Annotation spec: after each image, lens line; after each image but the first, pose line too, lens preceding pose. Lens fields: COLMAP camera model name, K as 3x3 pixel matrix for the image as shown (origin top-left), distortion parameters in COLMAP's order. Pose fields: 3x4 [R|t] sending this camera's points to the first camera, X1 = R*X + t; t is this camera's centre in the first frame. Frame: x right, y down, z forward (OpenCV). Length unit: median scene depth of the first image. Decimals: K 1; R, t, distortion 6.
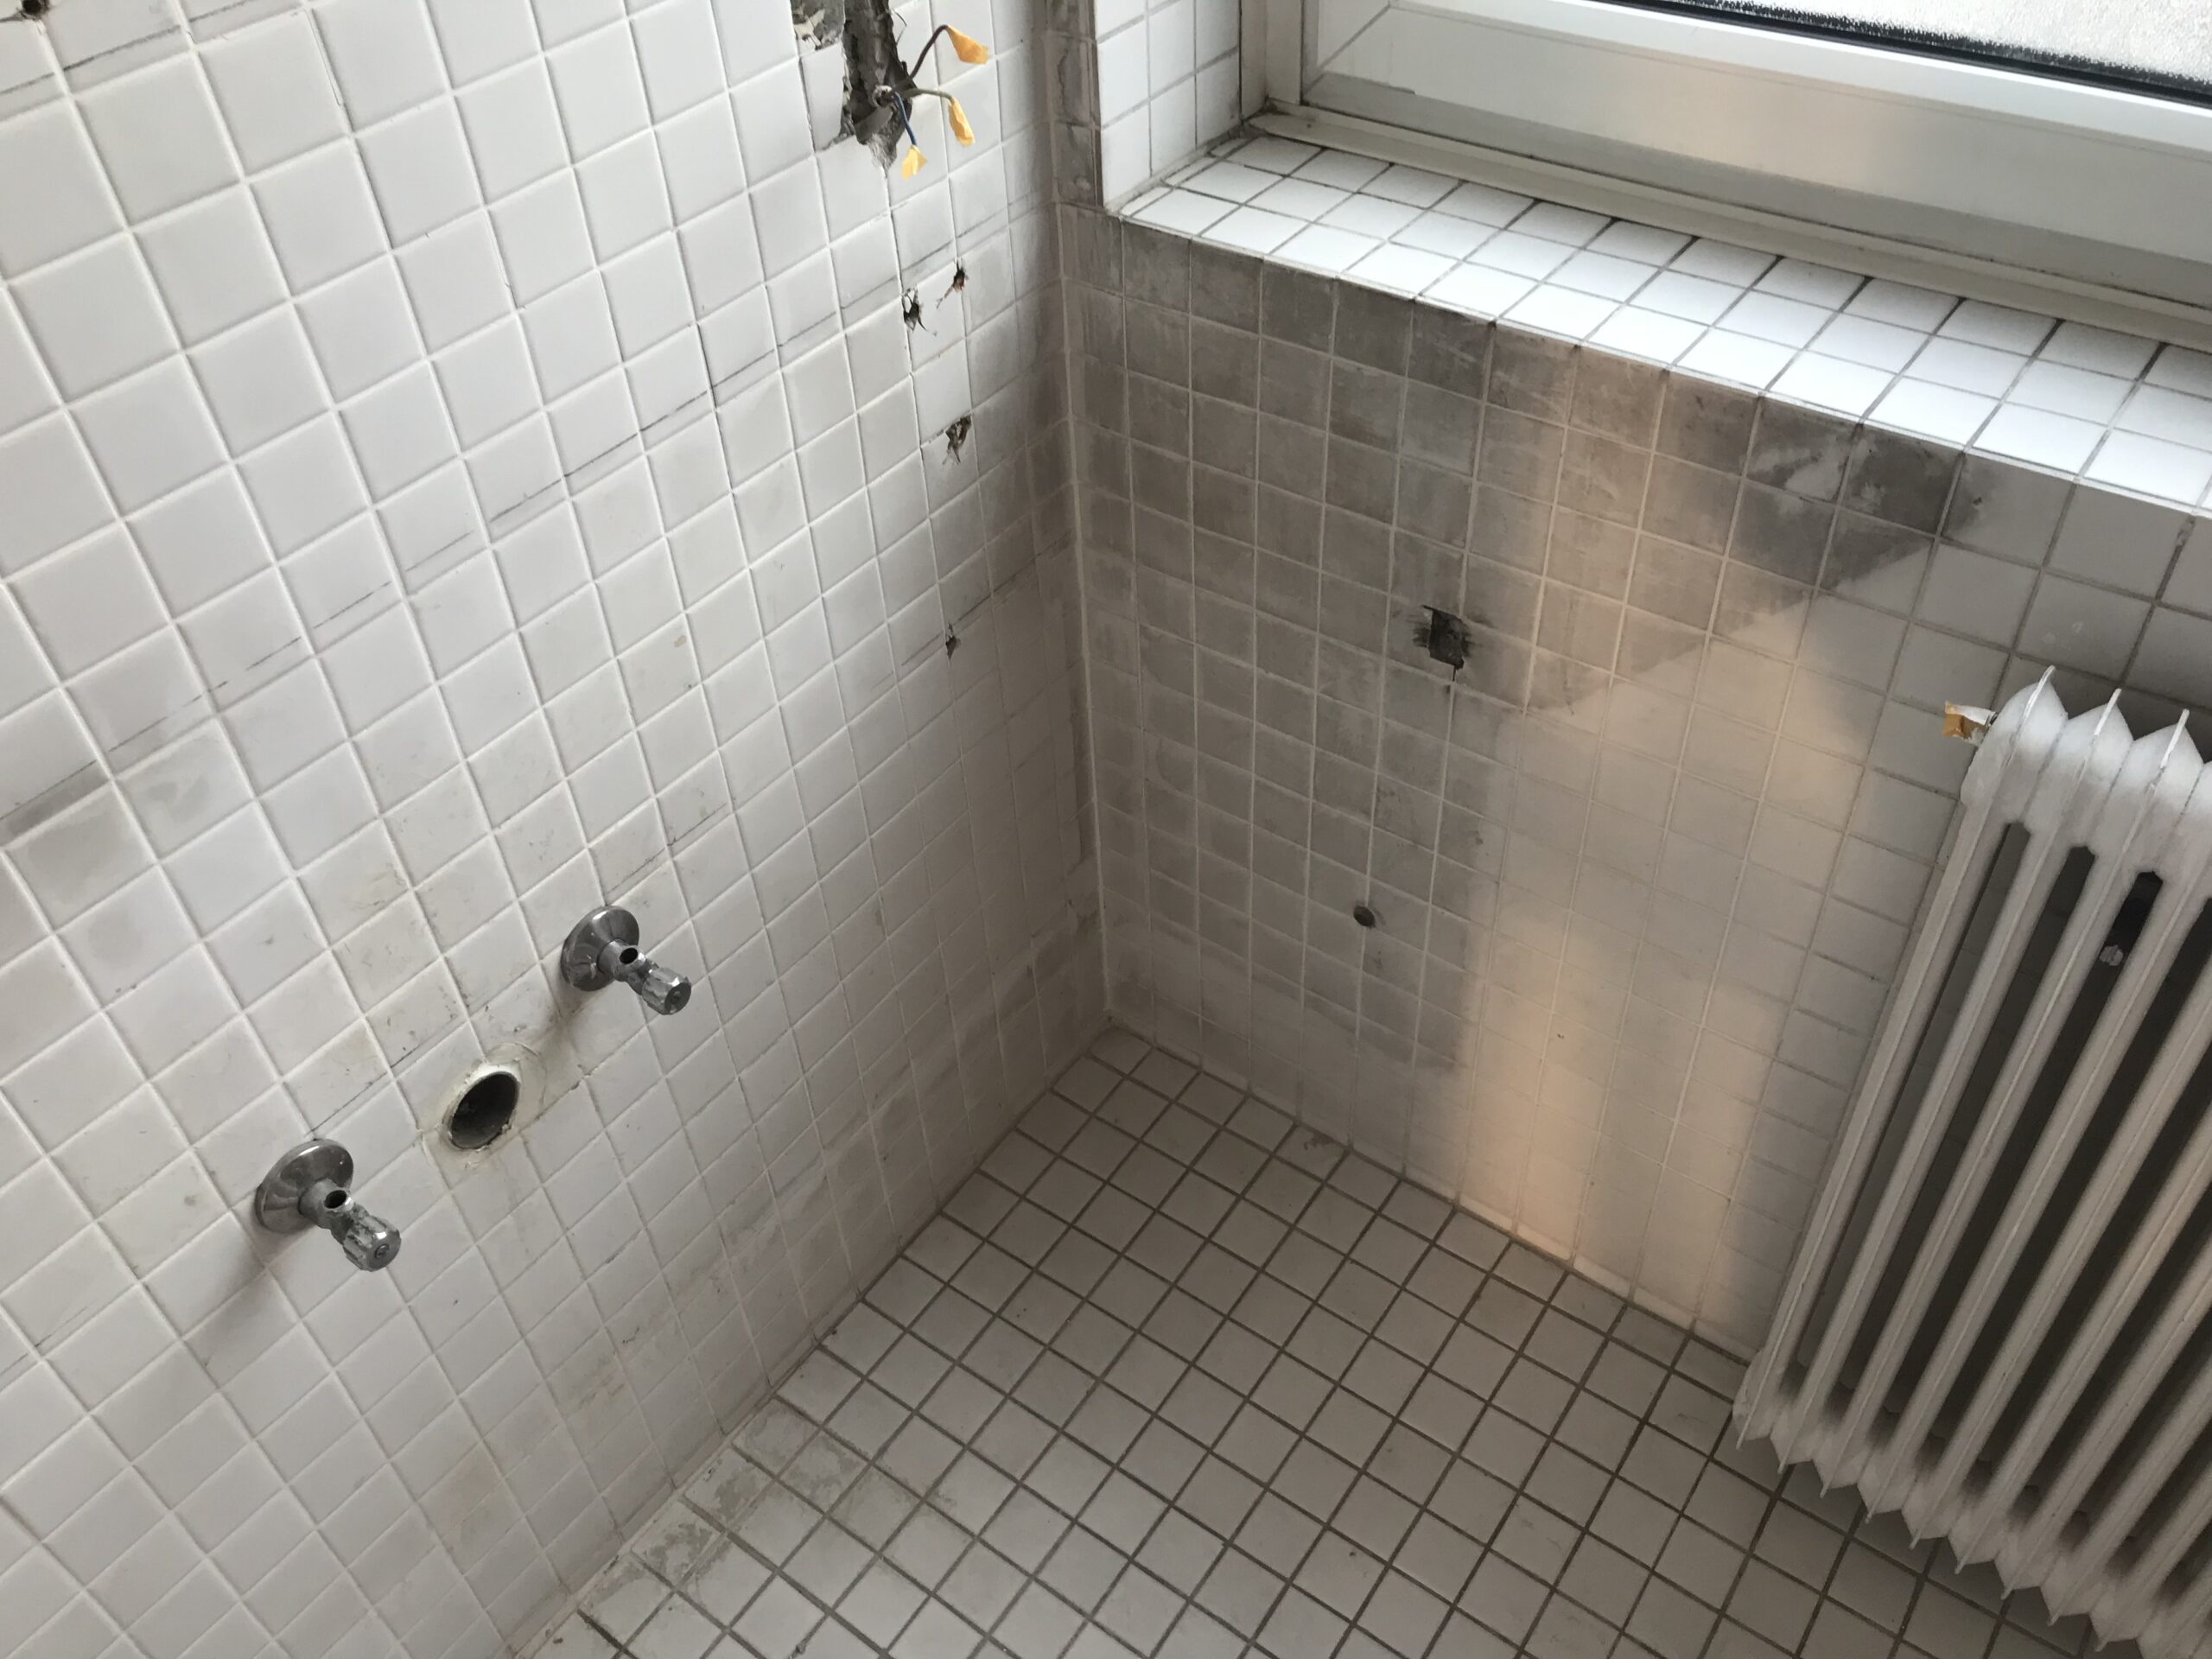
lens RADIAL K [[1814.6, 0, 1106.0], [0, 1814.6, 829.5], [0, 0, 1]] dist [0.017232, -0.021406]
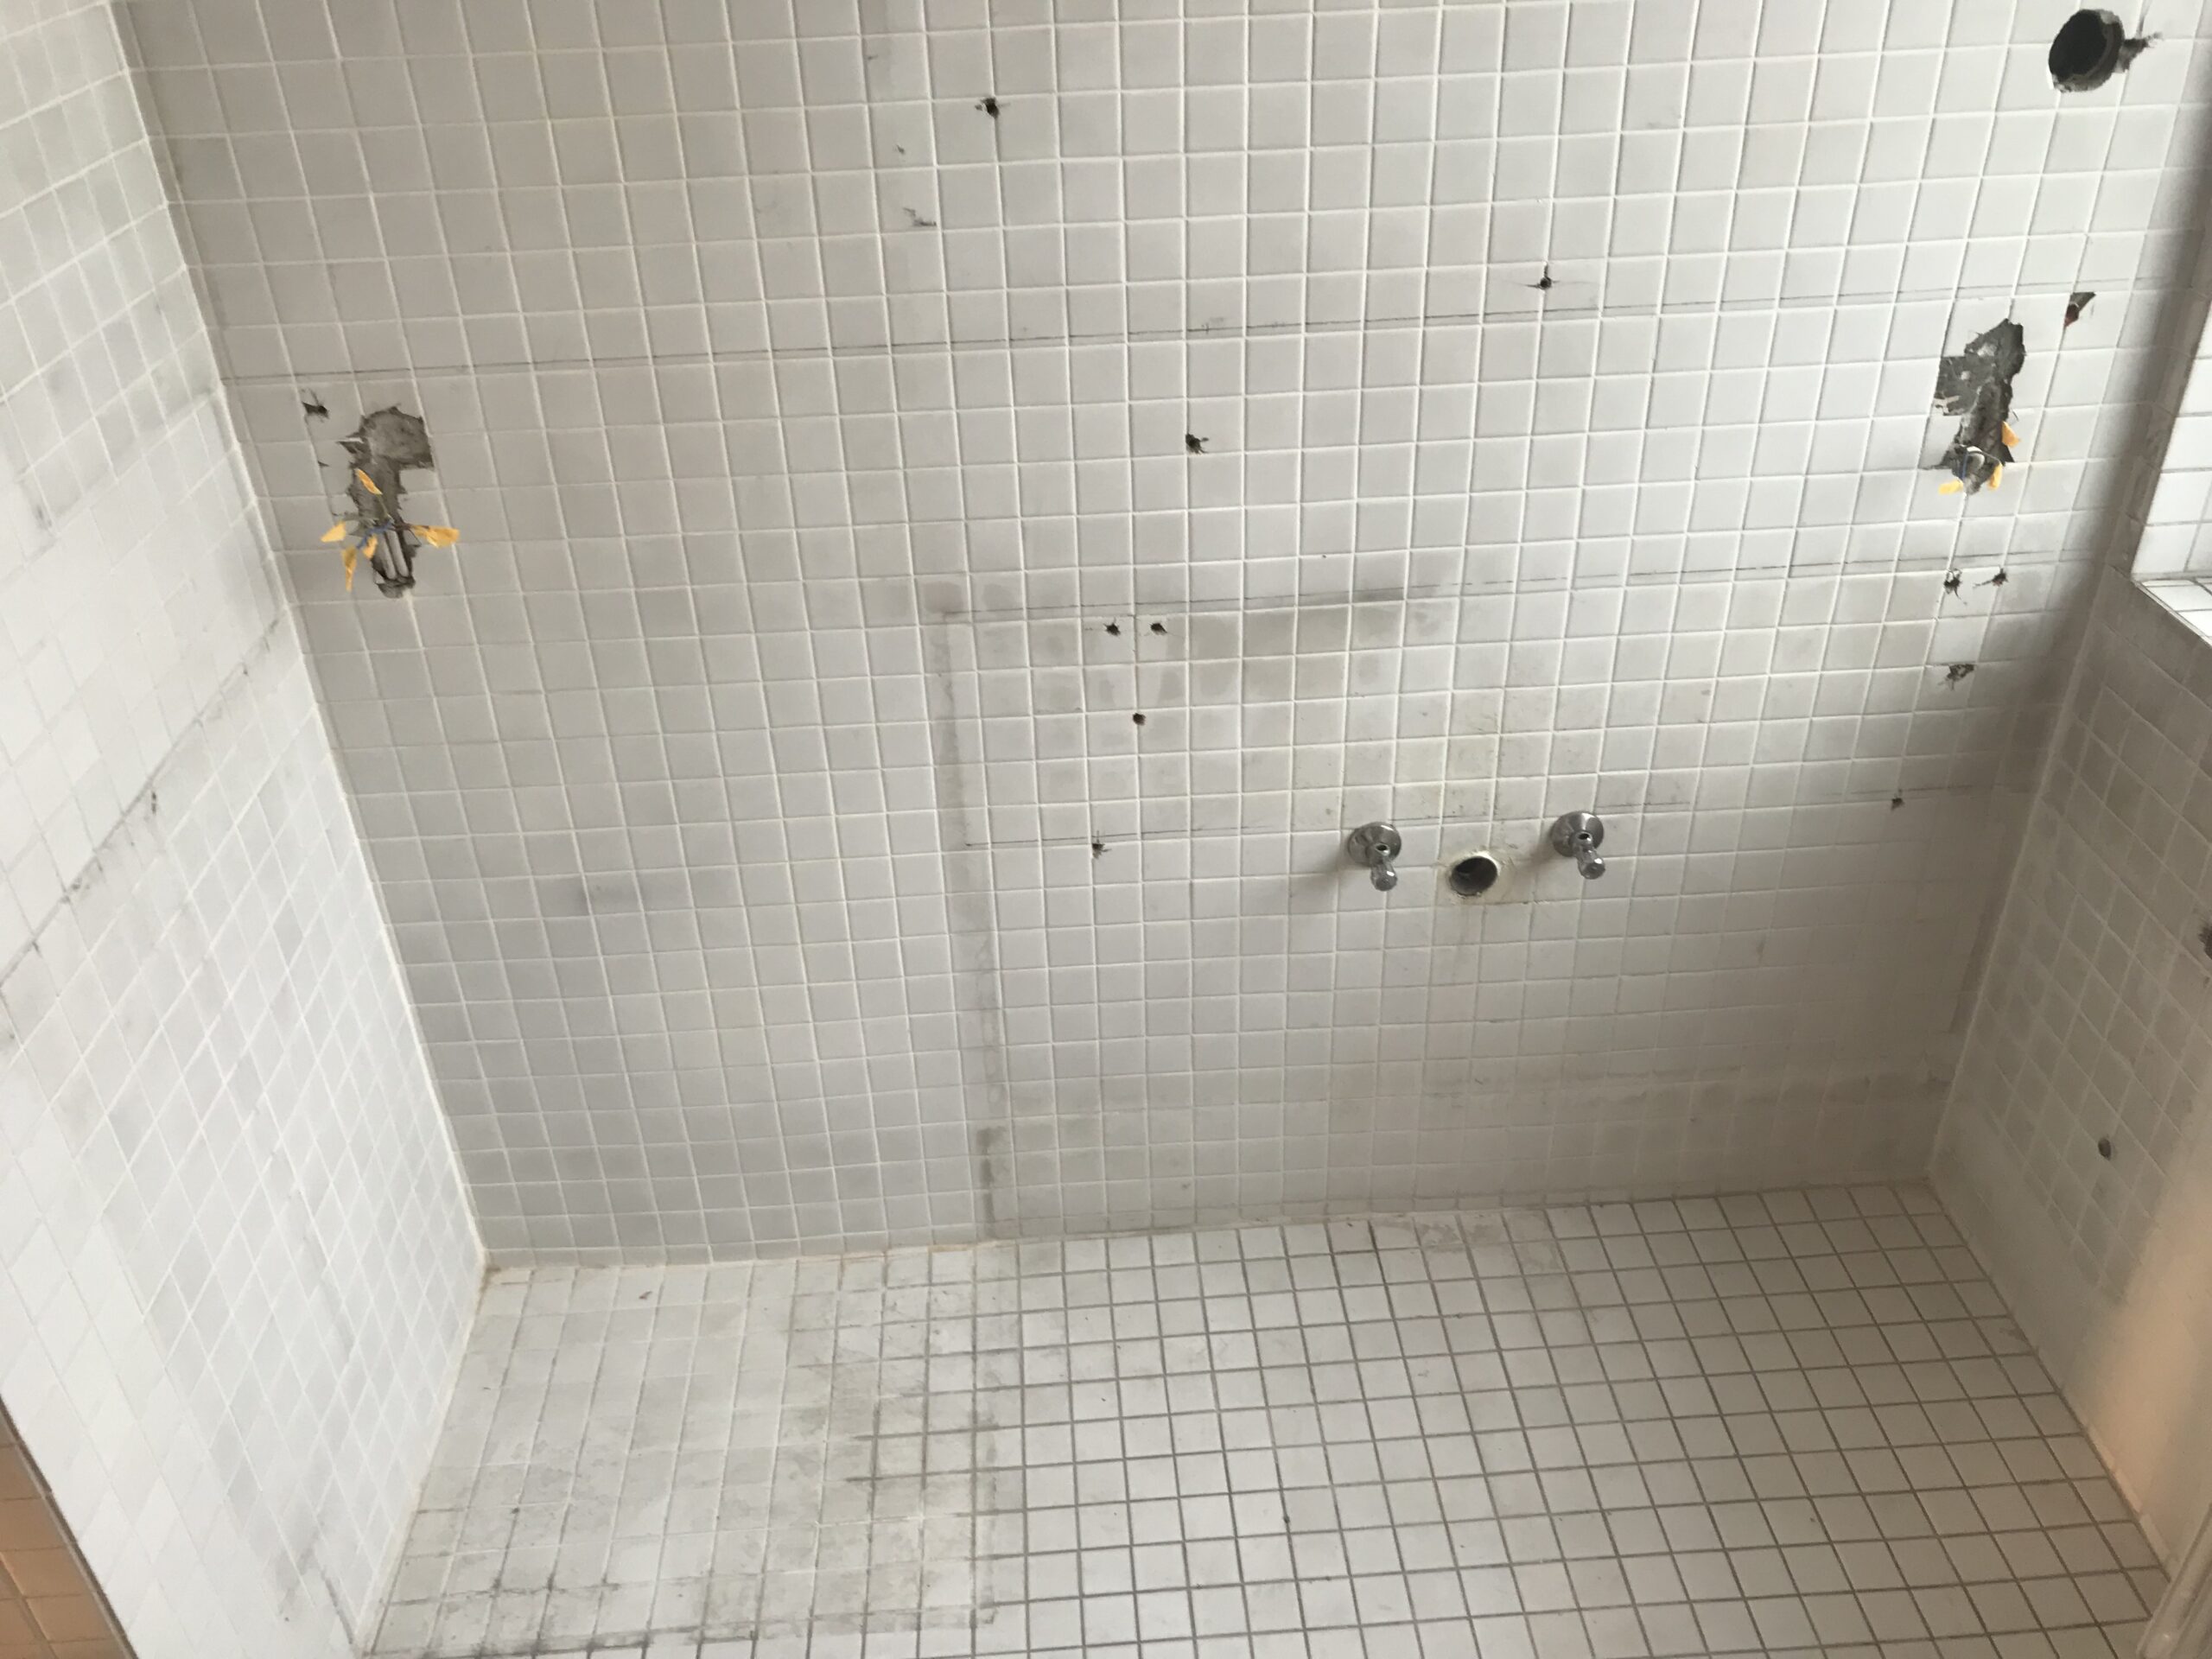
lens RADIAL K [[1865.9, 0, 1106.0], [0, 1865.9, 829.5], [0, 0, 1]] dist [-0.009287, -0.008067]
pose [[0.639033, 0.427374, -0.639522, 0.574861], [-0.522166, 0.851532, 0.047287, 0.215194], [0.564782, 0.303719, 0.767317, -0.620312]]
